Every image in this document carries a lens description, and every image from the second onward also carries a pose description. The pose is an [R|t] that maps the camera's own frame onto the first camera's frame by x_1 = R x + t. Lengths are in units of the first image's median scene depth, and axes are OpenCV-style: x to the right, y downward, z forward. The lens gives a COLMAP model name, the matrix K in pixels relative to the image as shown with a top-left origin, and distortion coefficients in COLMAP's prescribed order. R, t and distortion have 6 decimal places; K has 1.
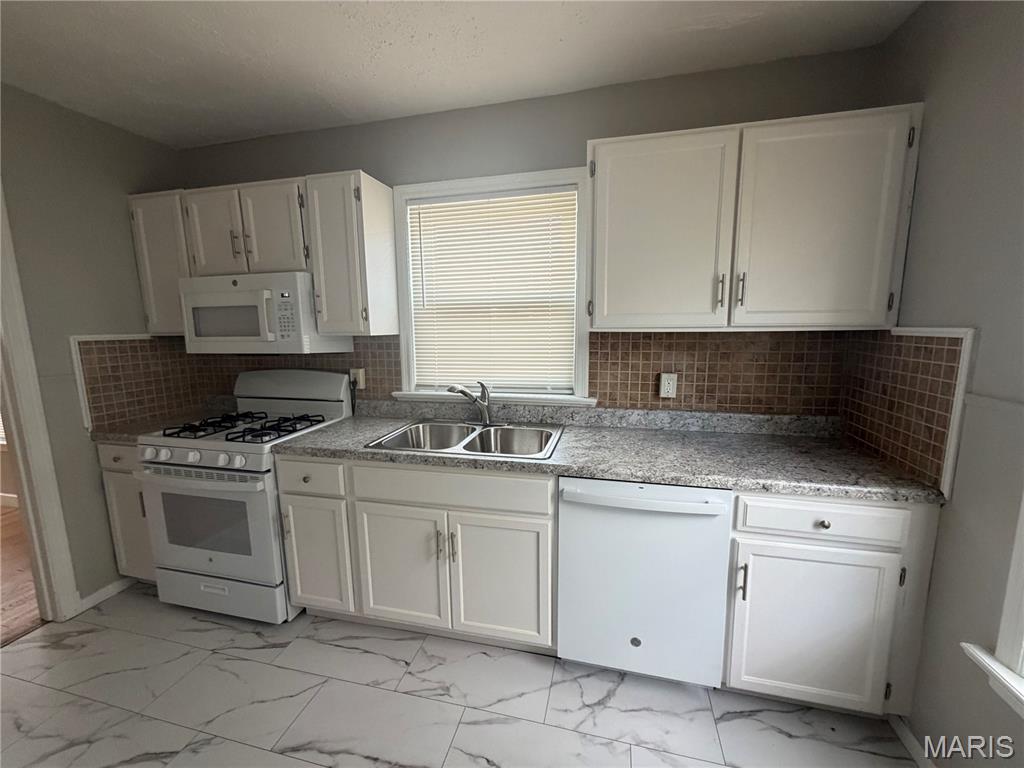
lens RADIAL K [[410.0, 0, 512.9], [0, 410.0, 385.7], [0, 0, 1]] dist [0.004305, -0.000344]
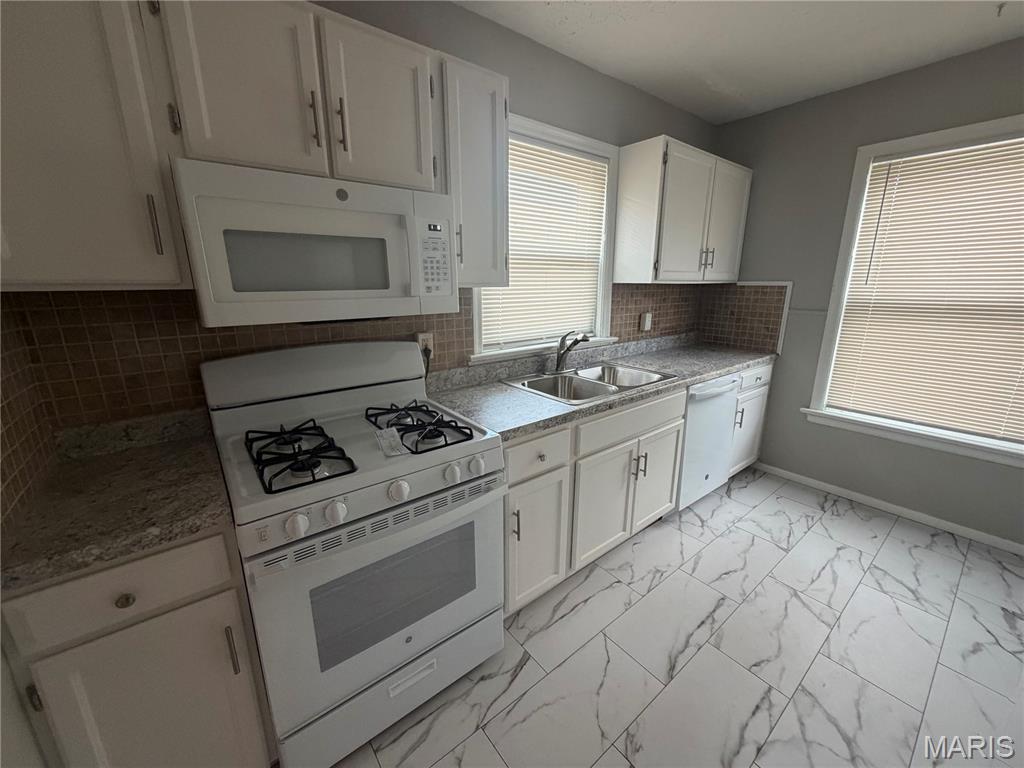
lens RADIAL K [[410.0, 0, 516.0], [0, 410.0, 385.4], [0, 0, 1]] dist [0.004305, -0.000344]
pose [[0.602350, -0.186568, 0.776122, -1.082796], [0.111177, 0.982434, 0.149878, -0.049240], [-0.790451, -0.003992, 0.612512, 0.480103]]
